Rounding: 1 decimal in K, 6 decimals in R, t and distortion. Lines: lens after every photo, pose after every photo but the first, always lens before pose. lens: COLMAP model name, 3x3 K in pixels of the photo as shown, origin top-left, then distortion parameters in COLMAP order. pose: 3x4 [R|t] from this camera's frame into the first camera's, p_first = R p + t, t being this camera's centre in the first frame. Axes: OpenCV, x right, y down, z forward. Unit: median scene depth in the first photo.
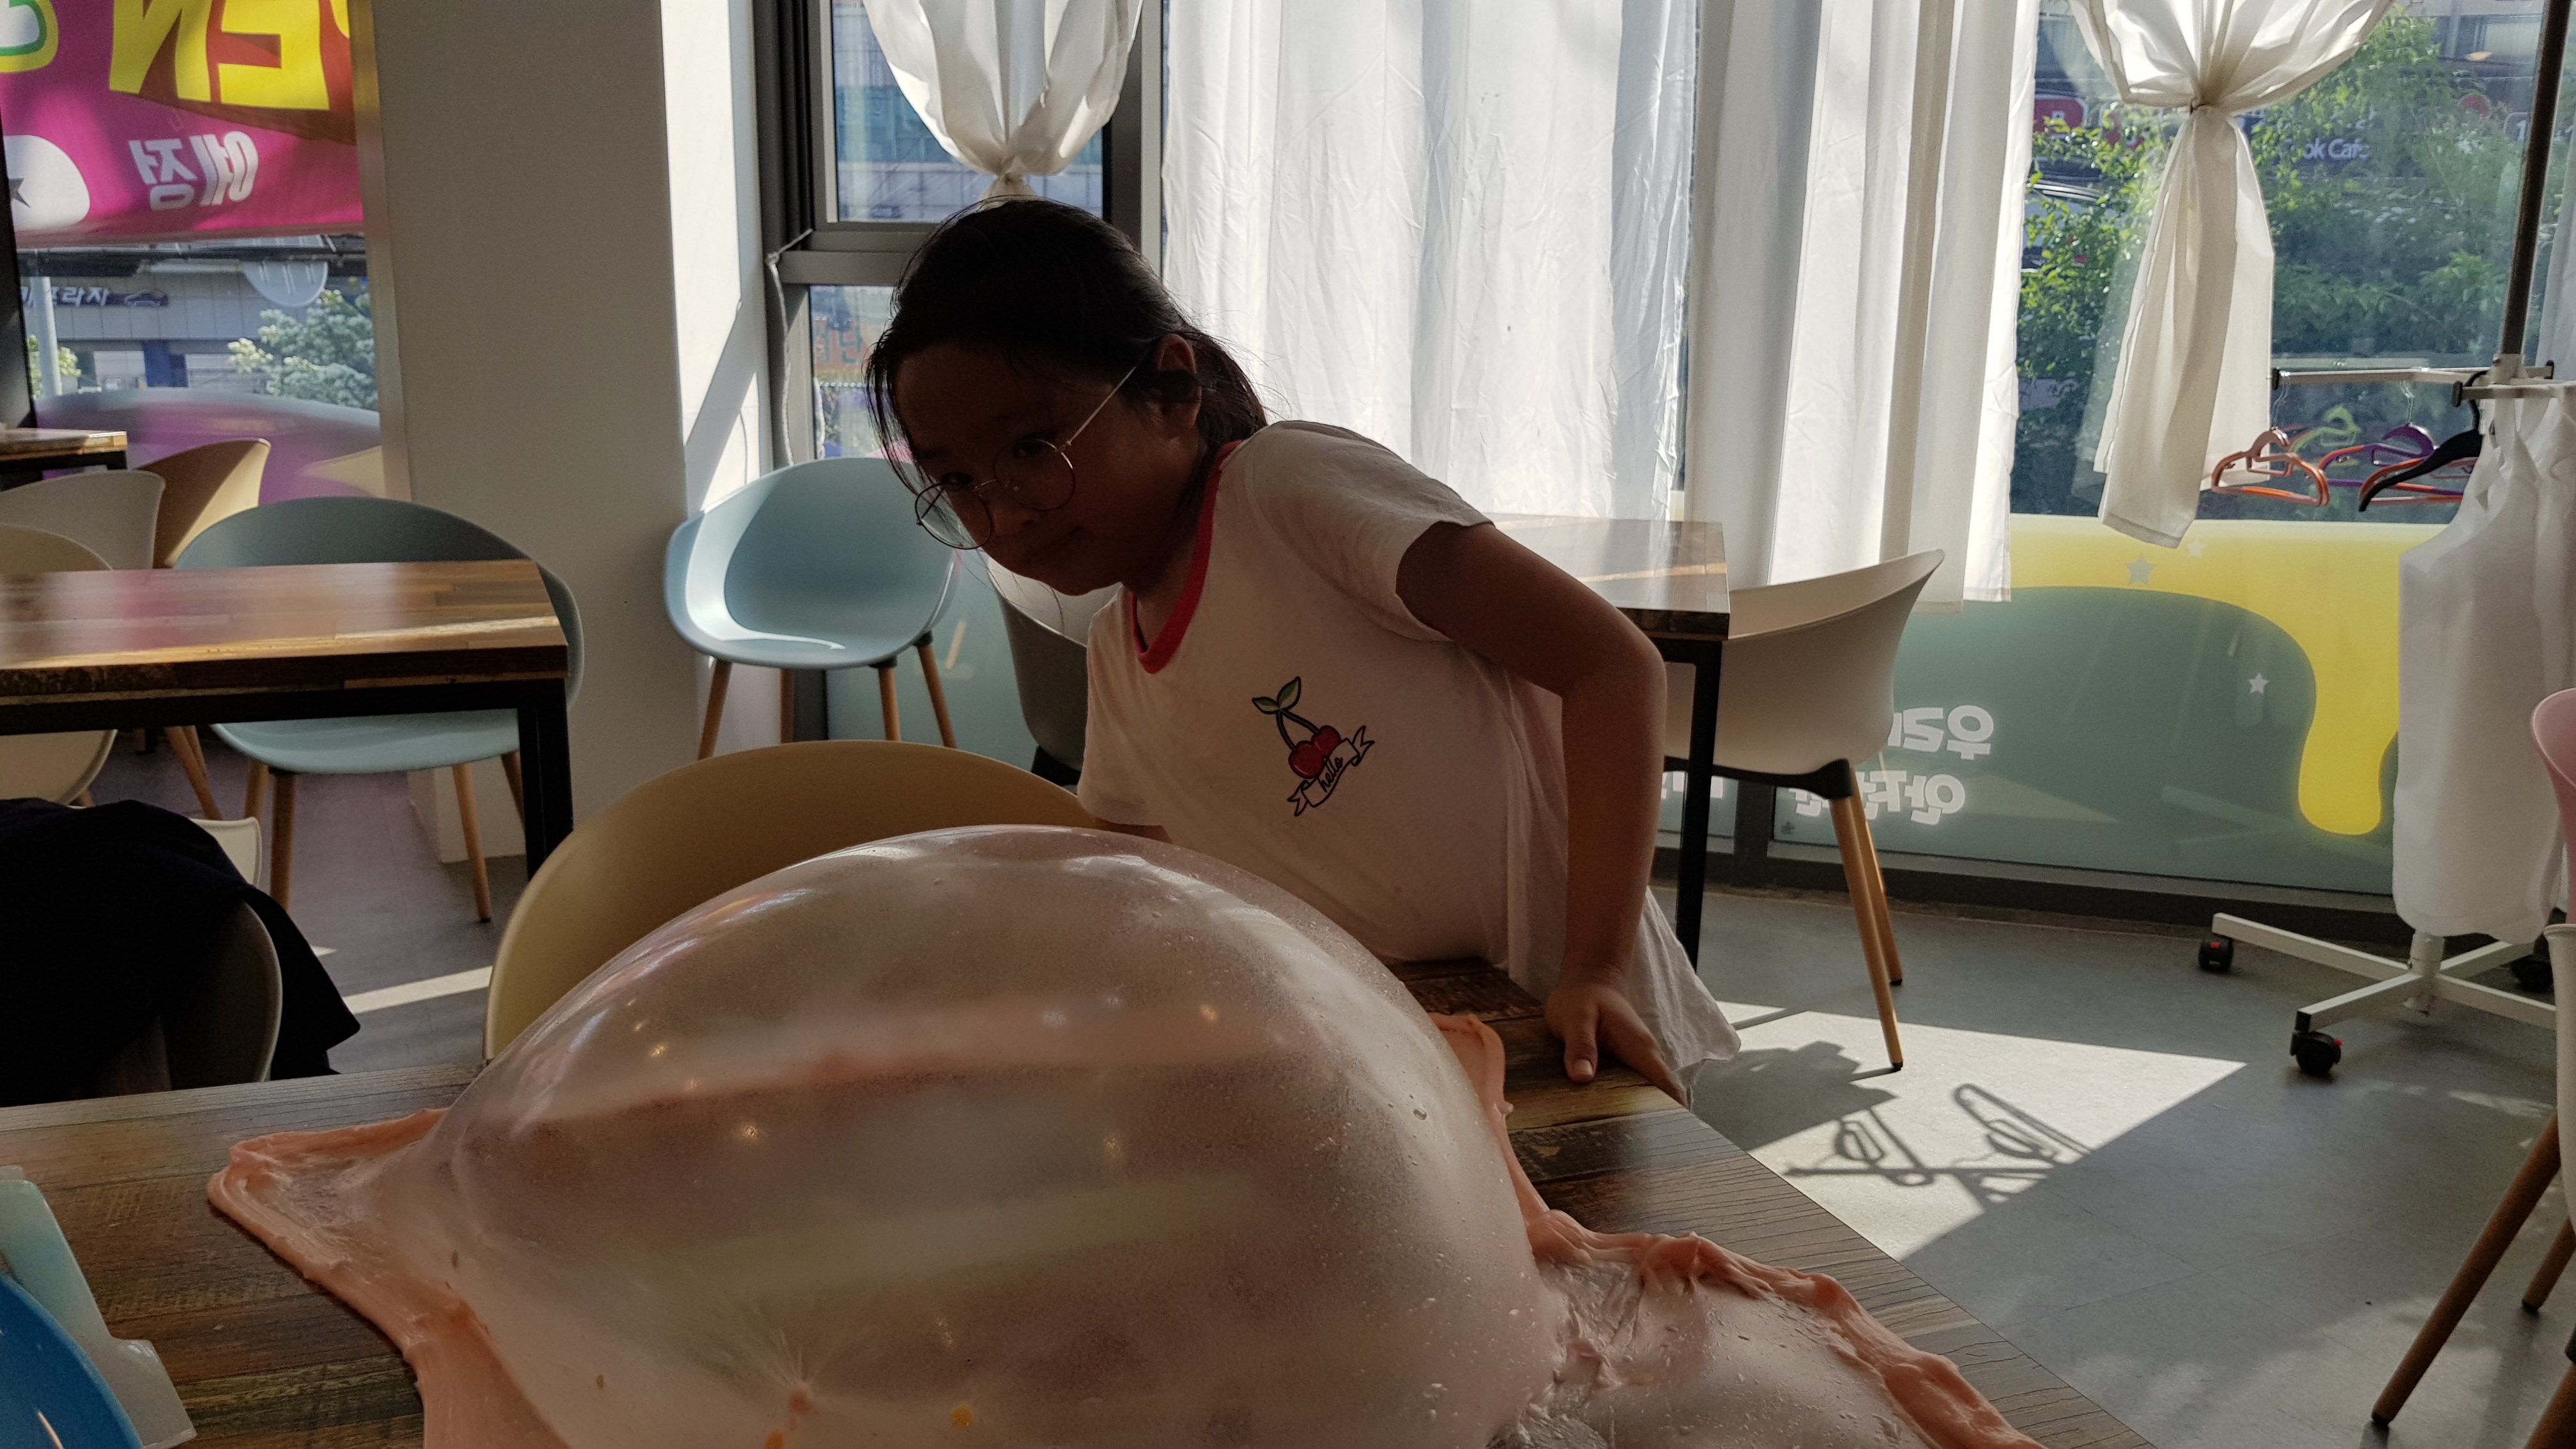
lens RADIAL K [[1936.3, 0, 1245.7], [0, 1936.3, 730.5], [0, 0, 1]] dist [0.060159, -0.098230]
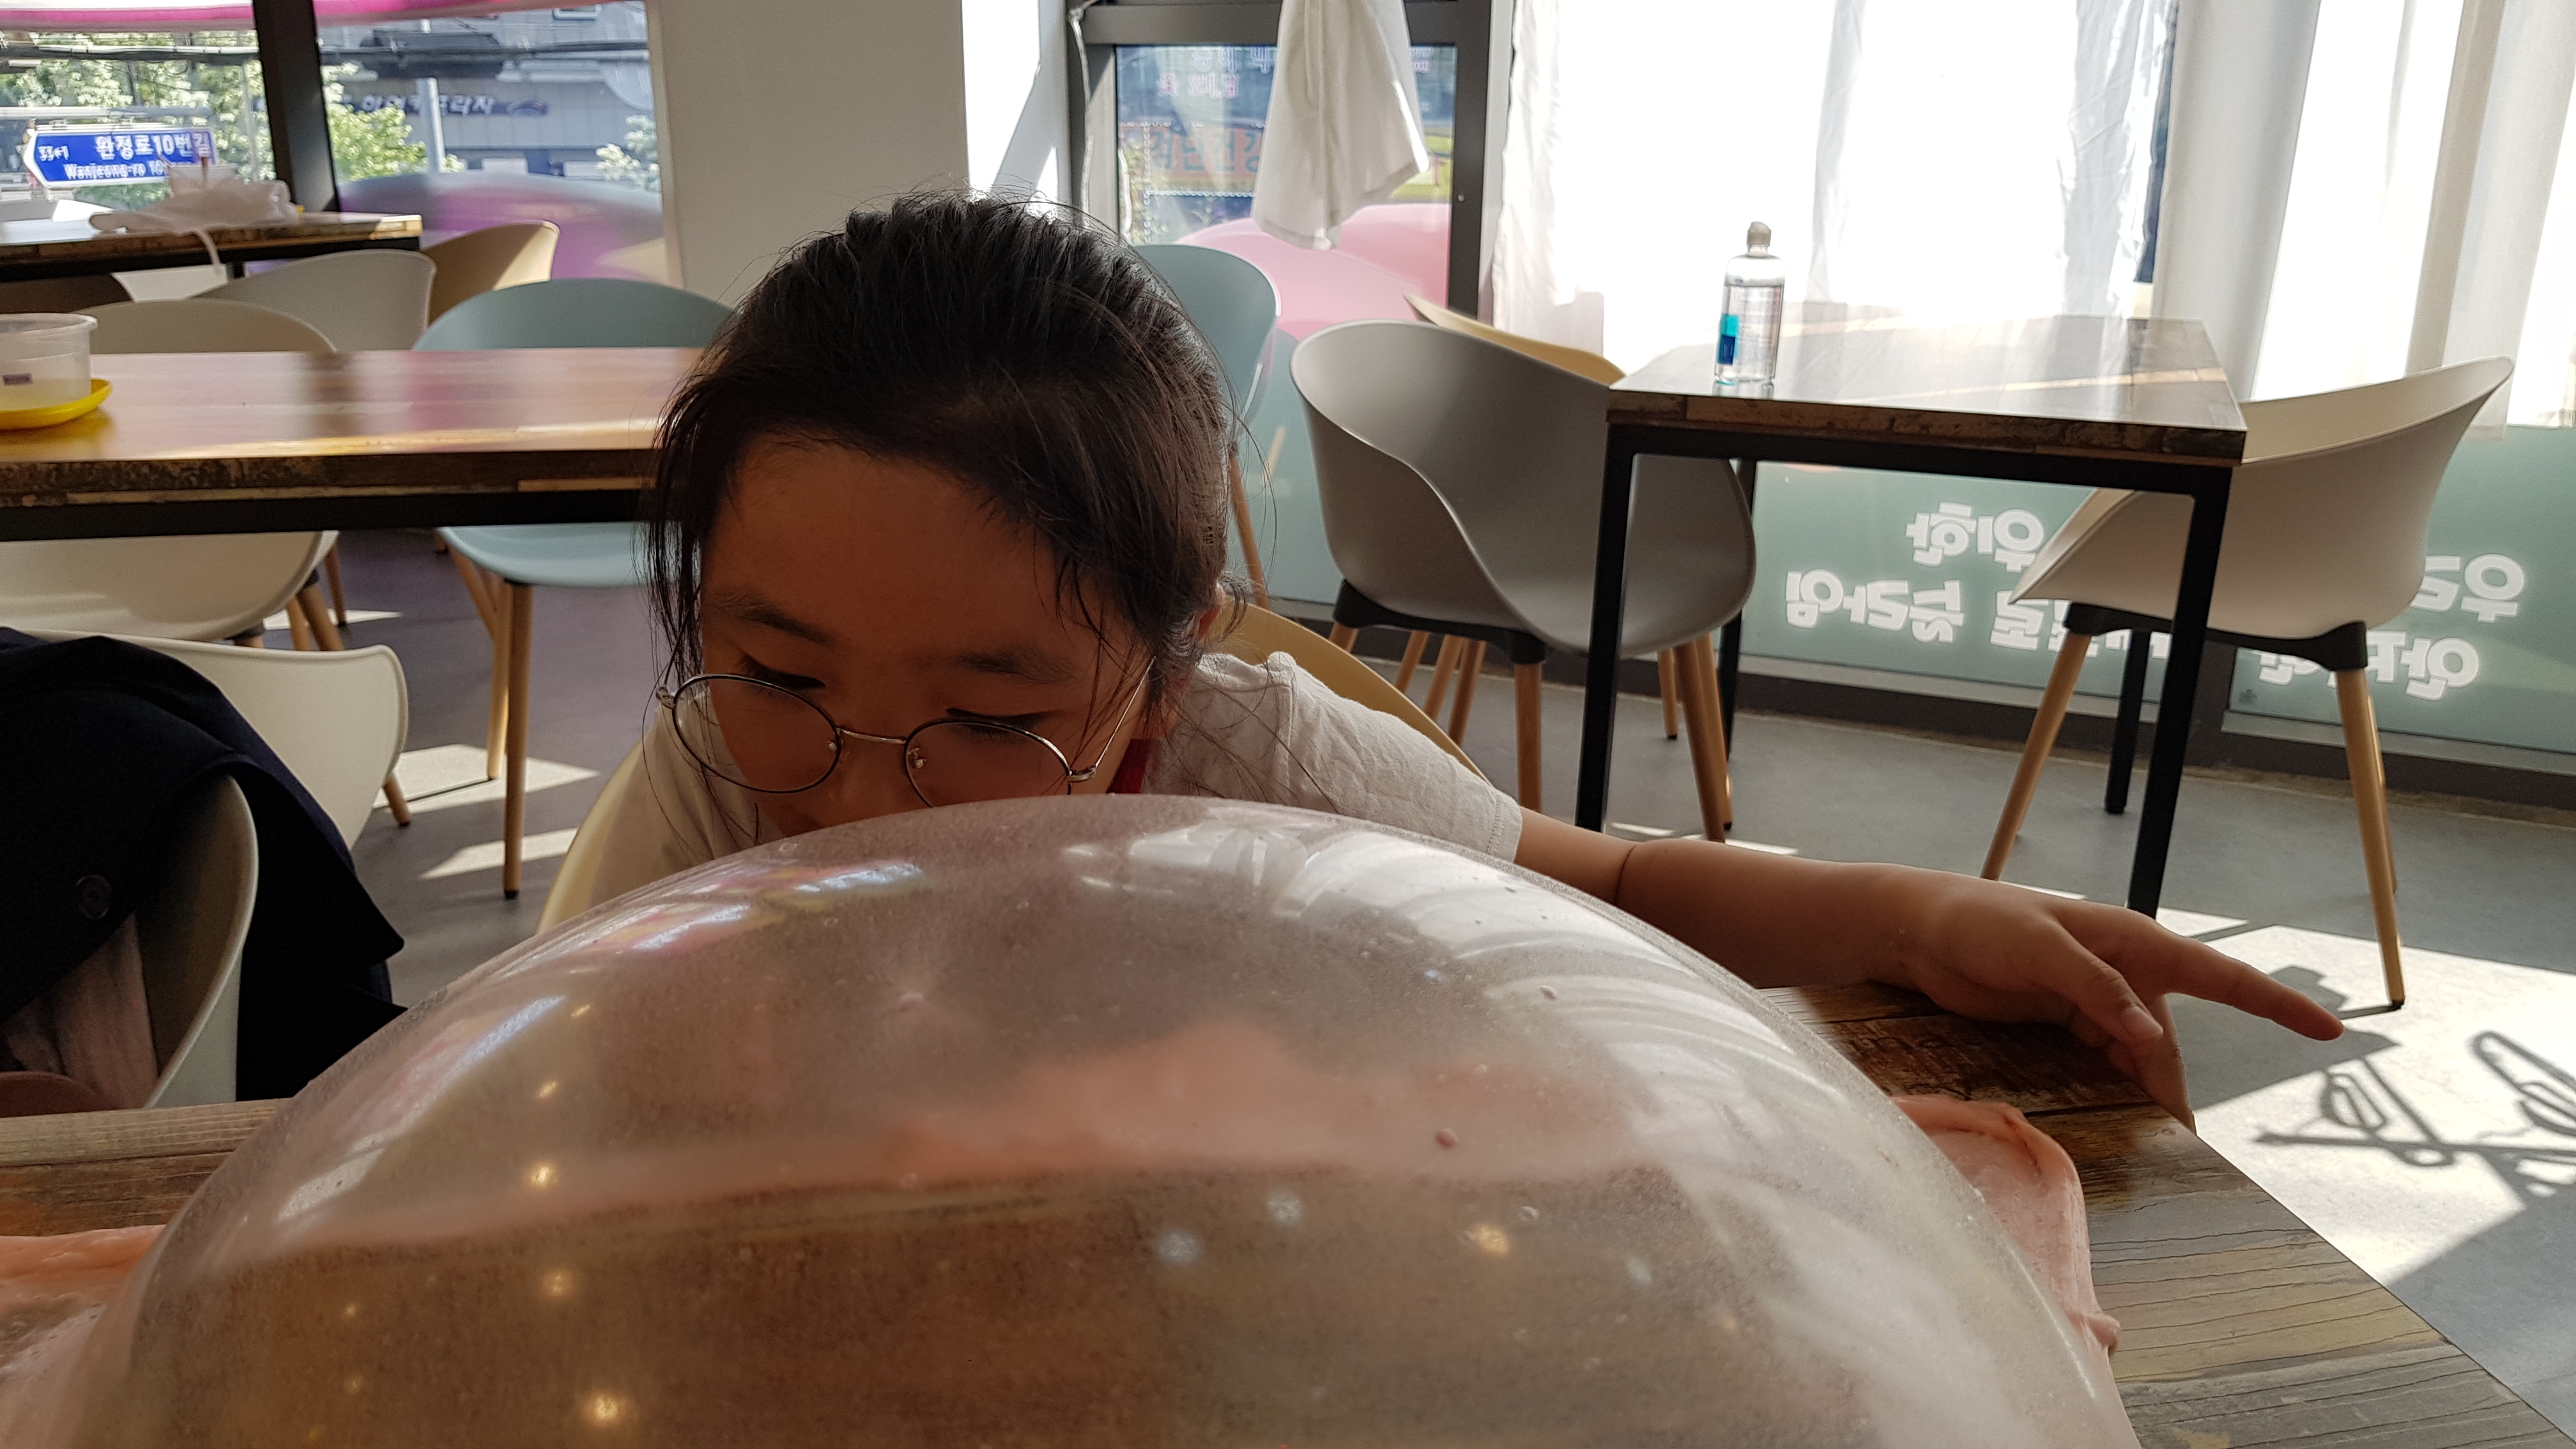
lens RADIAL K [[1936.3, 0, 1245.7], [0, 1936.3, 730.5], [0, 0, 1]] dist [0.060159, -0.098230]
pose [[0.985000, 0.042266, -0.167297, -0.004365], [-0.026630, 0.995157, 0.094625, -0.003963], [0.170486, -0.088751, 0.981355, 0.130256]]
